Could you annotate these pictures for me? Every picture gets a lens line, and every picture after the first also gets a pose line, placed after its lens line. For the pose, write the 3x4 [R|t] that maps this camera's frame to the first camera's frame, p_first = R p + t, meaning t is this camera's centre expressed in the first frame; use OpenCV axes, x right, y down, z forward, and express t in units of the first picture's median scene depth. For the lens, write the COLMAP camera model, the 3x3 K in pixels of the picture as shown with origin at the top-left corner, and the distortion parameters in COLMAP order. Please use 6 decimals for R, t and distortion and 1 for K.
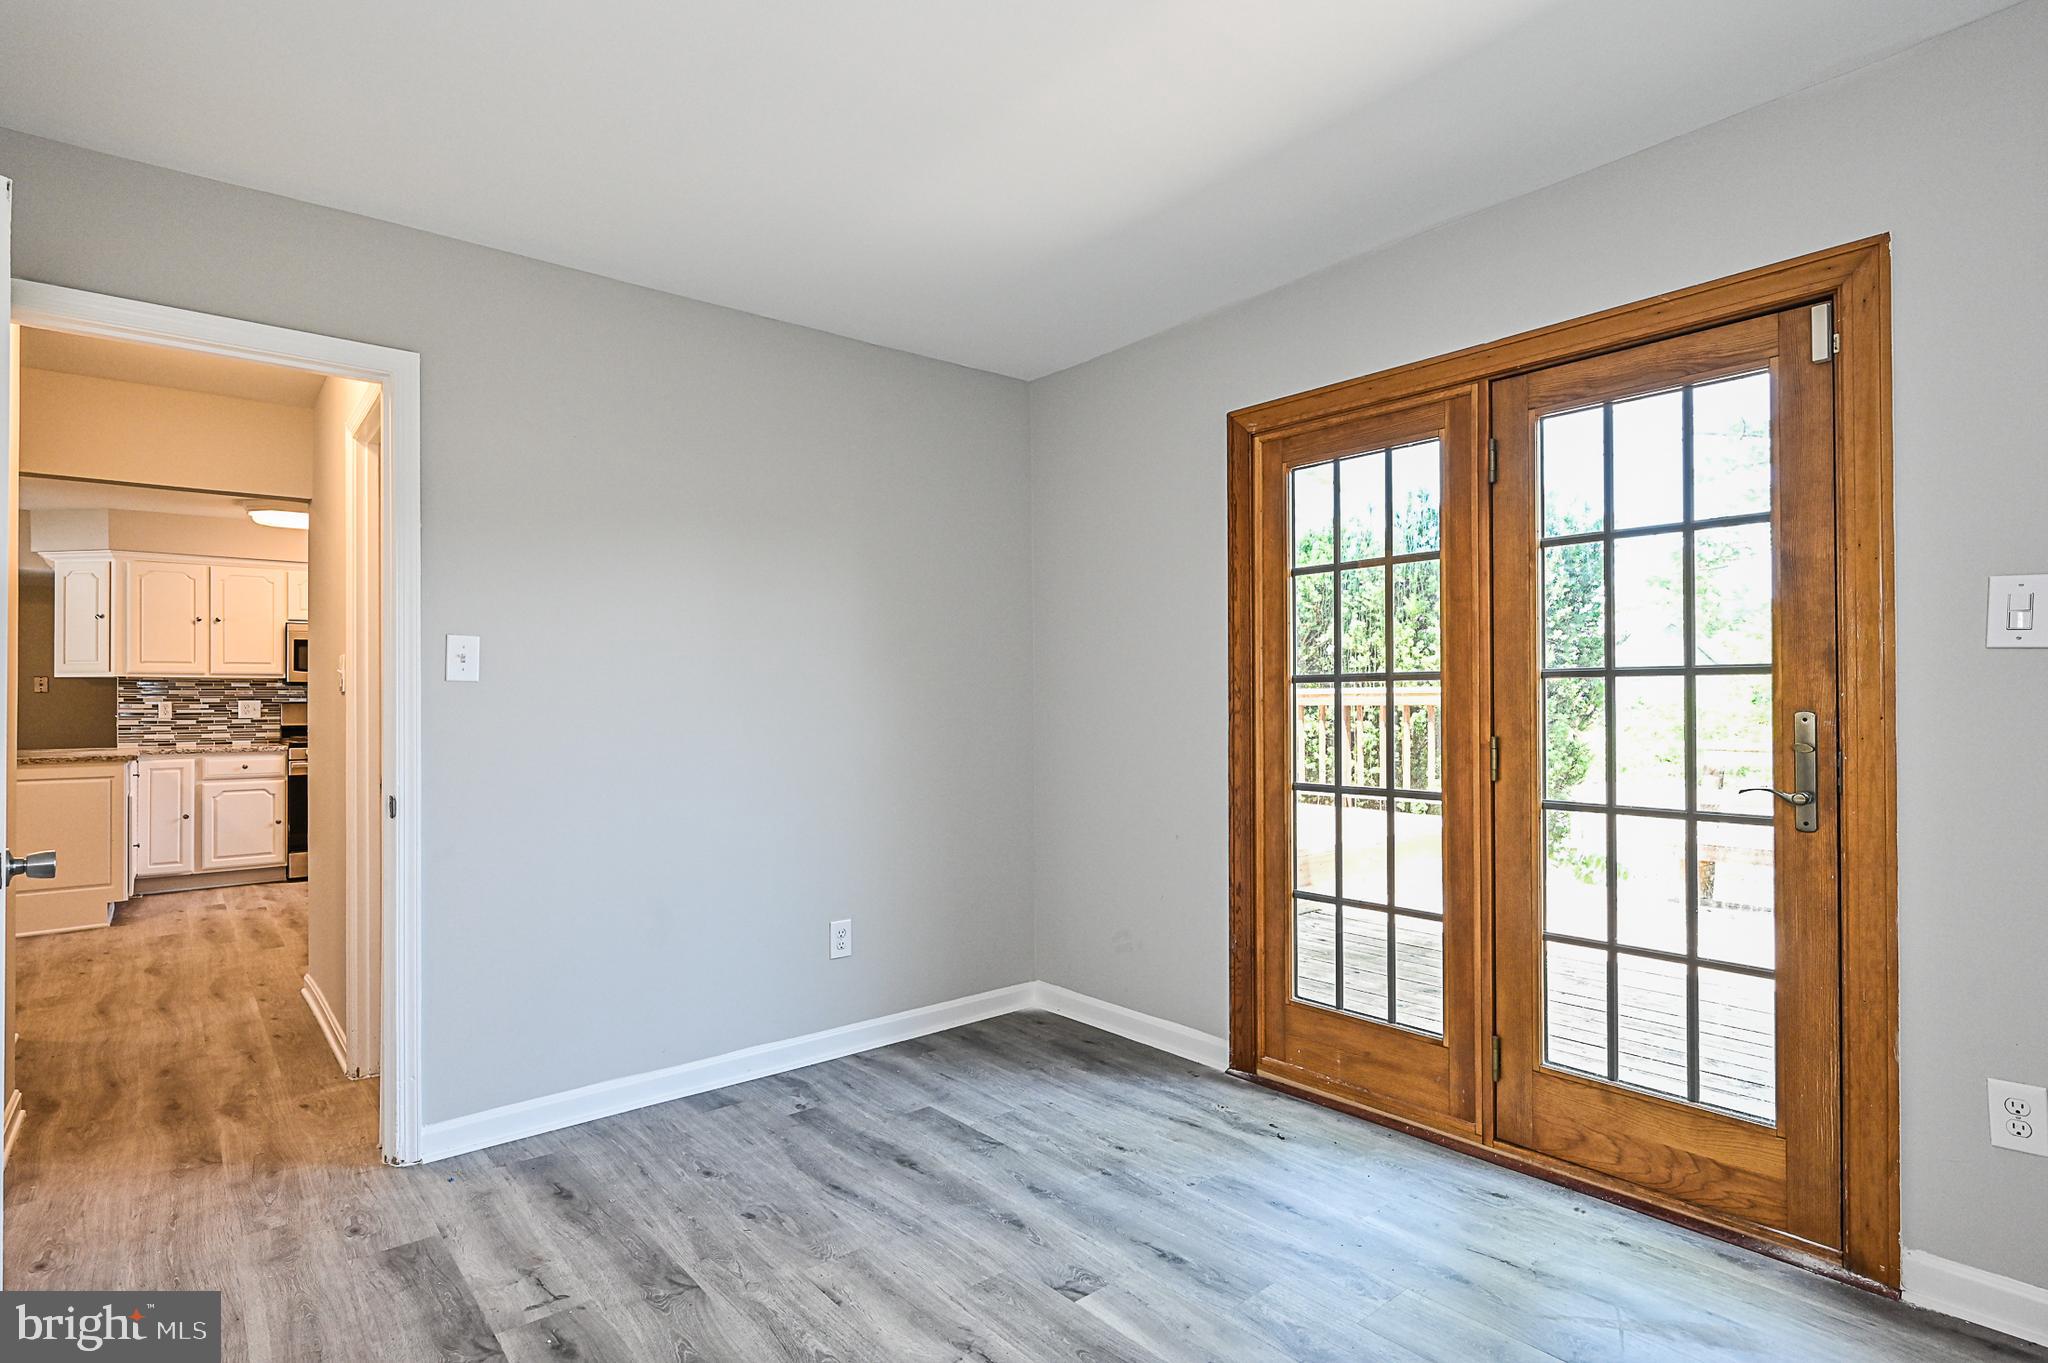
lens RADIAL K [[1095.5, 0, 1067.7], [0, 1095.5, 698.6], [0, 0, 1]] dist [-0.000164, 0.001236]
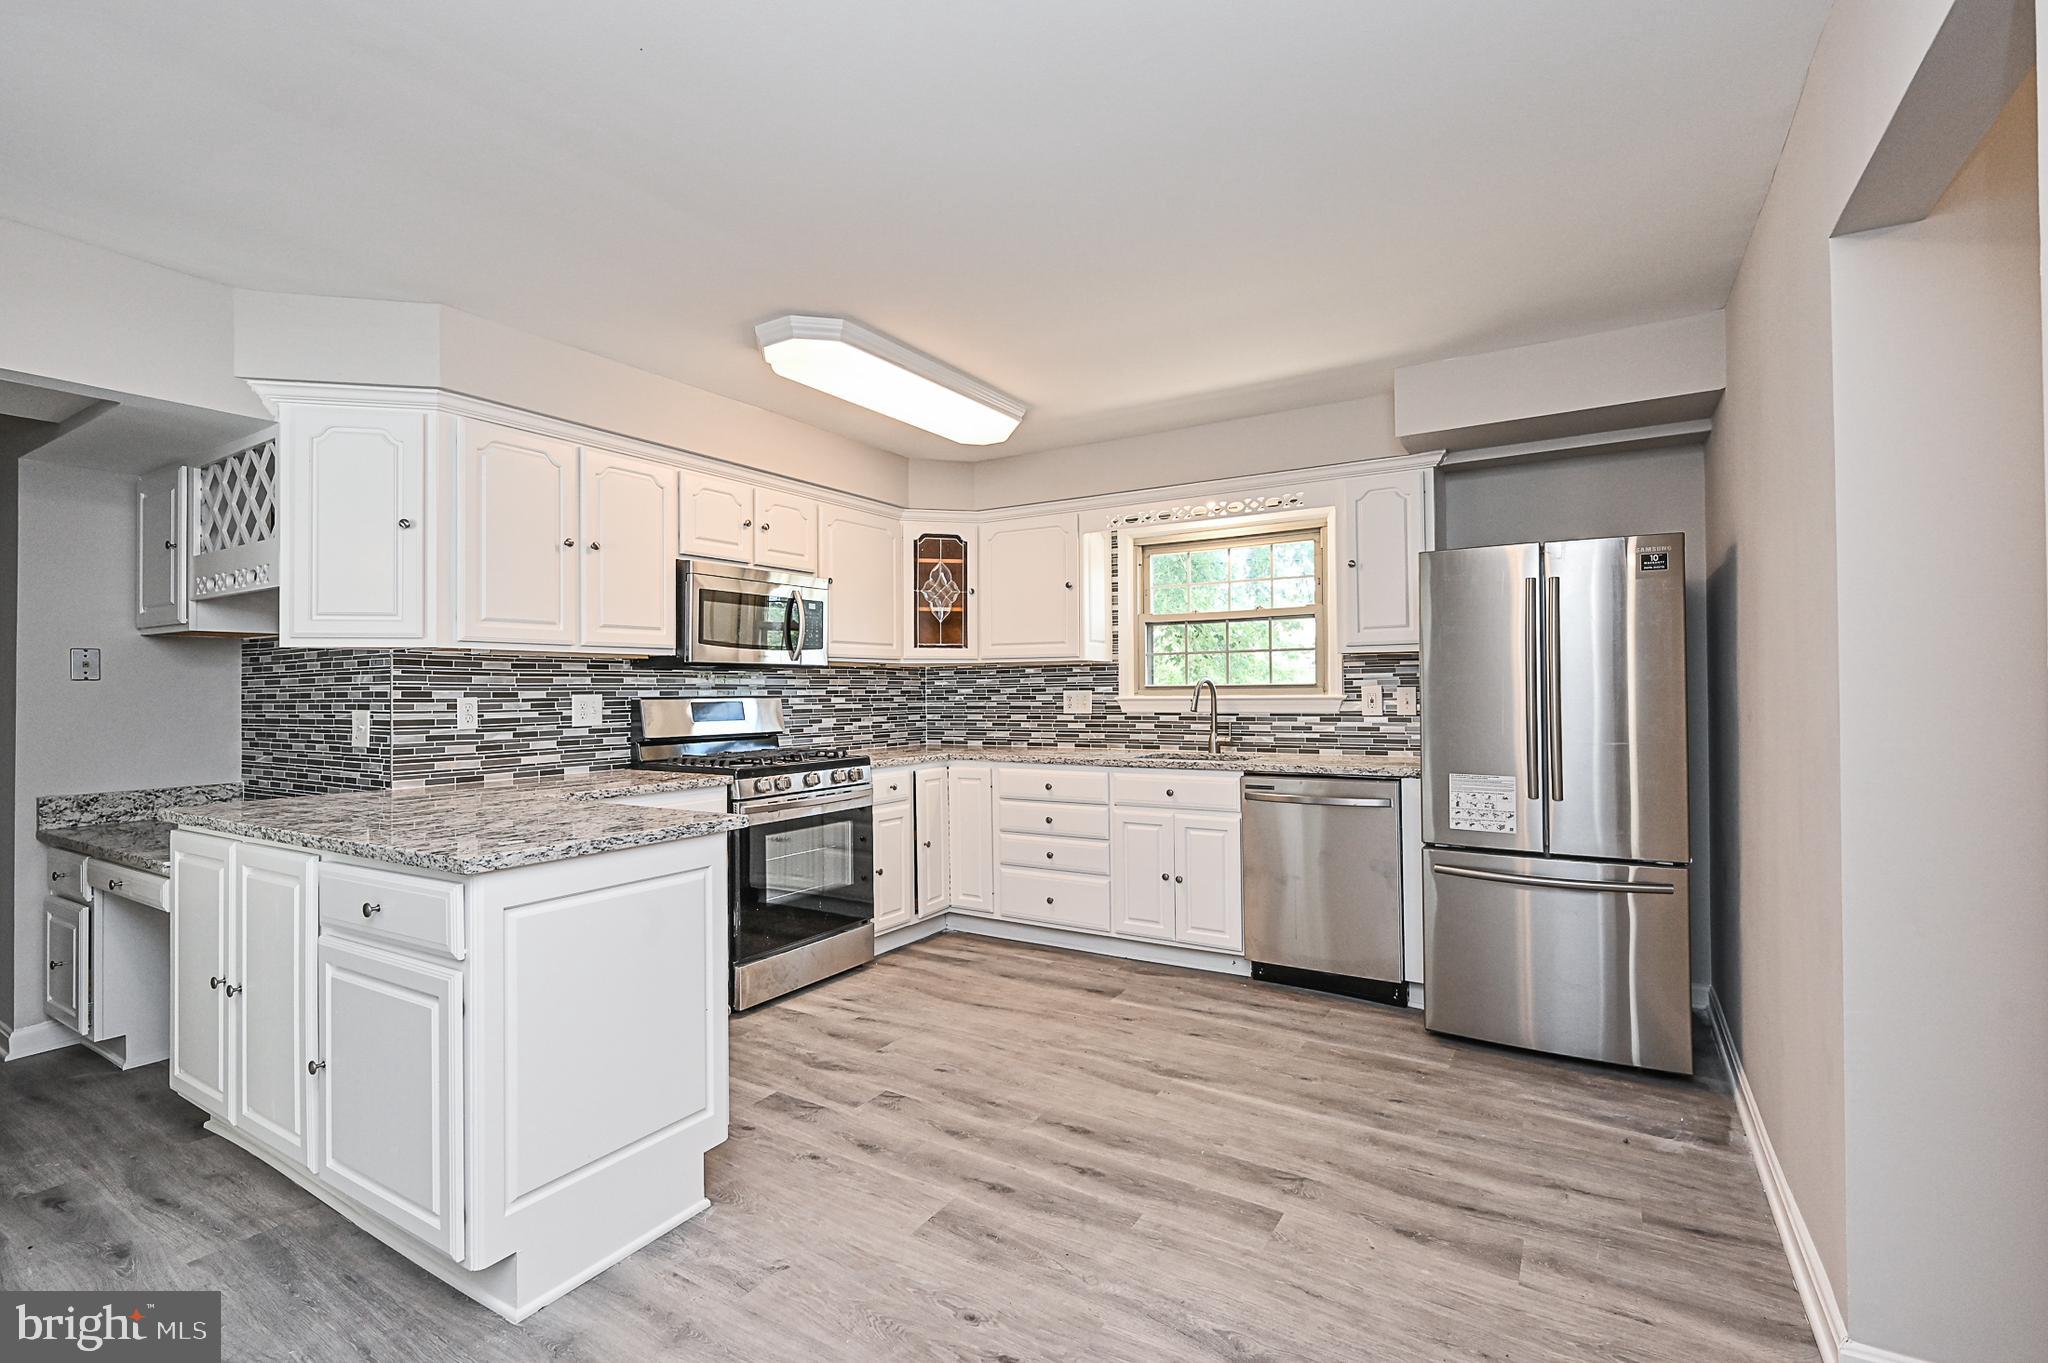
lens RADIAL K [[908.7, 0, 1032.0], [0, 908.7, 692.7], [0, 0, 1]] dist [-0.008691, 0.000138]
pose [[0.949445, -0.005403, 0.313885, -0.156824], [0.003796, 0.999976, 0.005733, -0.000247], [-0.313909, -0.004251, 0.949444, 0.112535]]
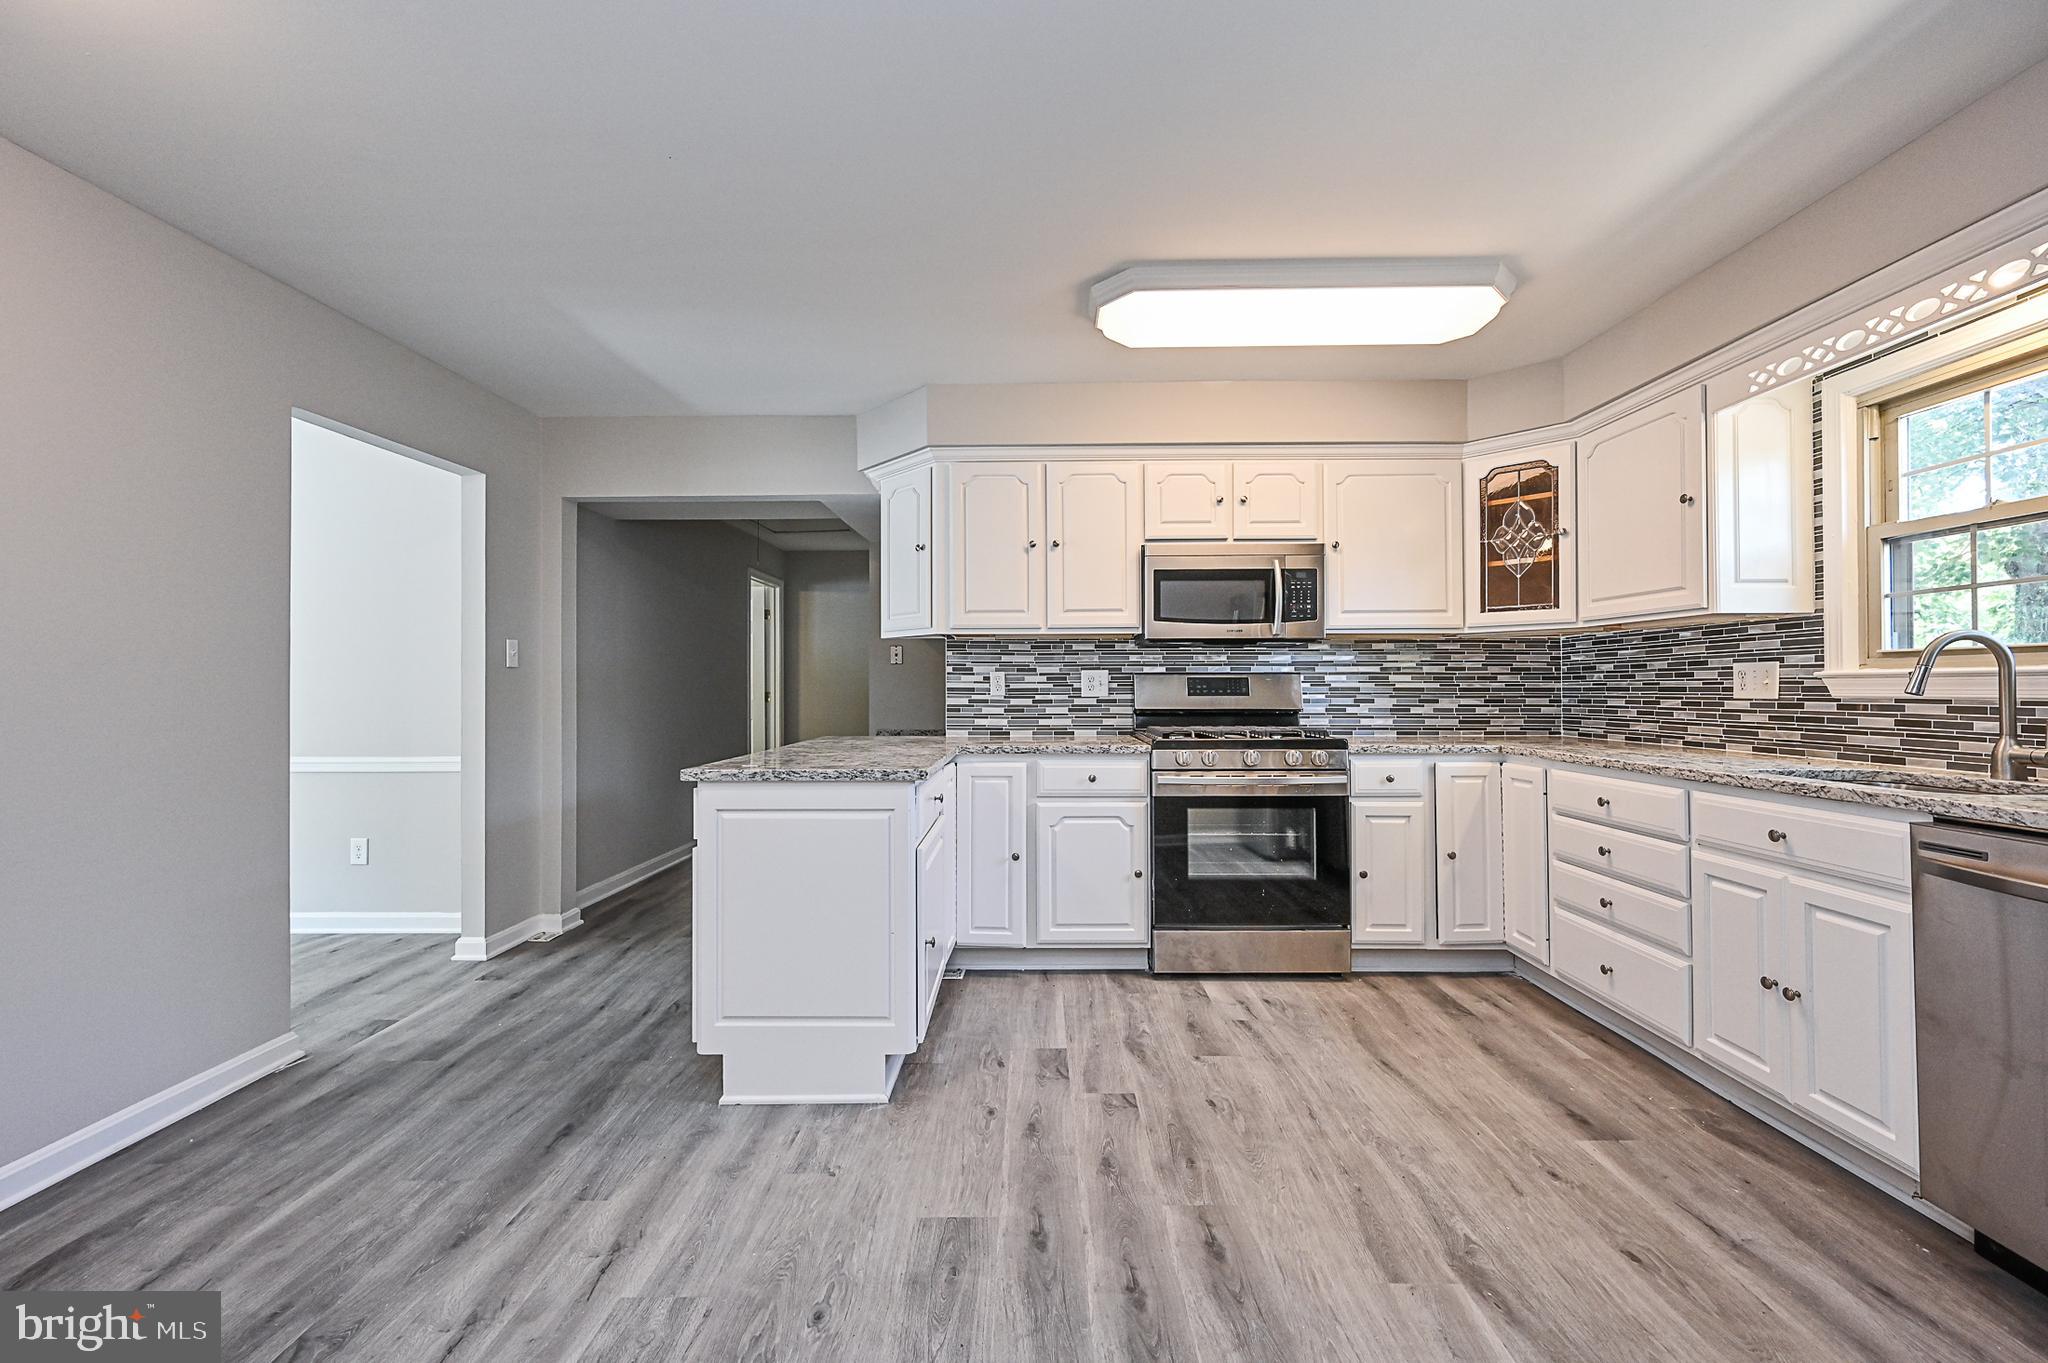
lens RADIAL K [[812.1, 0, 1019.1], [0, 812.1, 685.7], [0, 0, 1]] dist [-0.001872, 0.000257]
pose [[0.757234, 0.000457, -0.653144, -0.106128], [0.003236, 0.999985, 0.004452, 0.002058], [0.653136, -0.005485, 0.757221, 0.137856]]
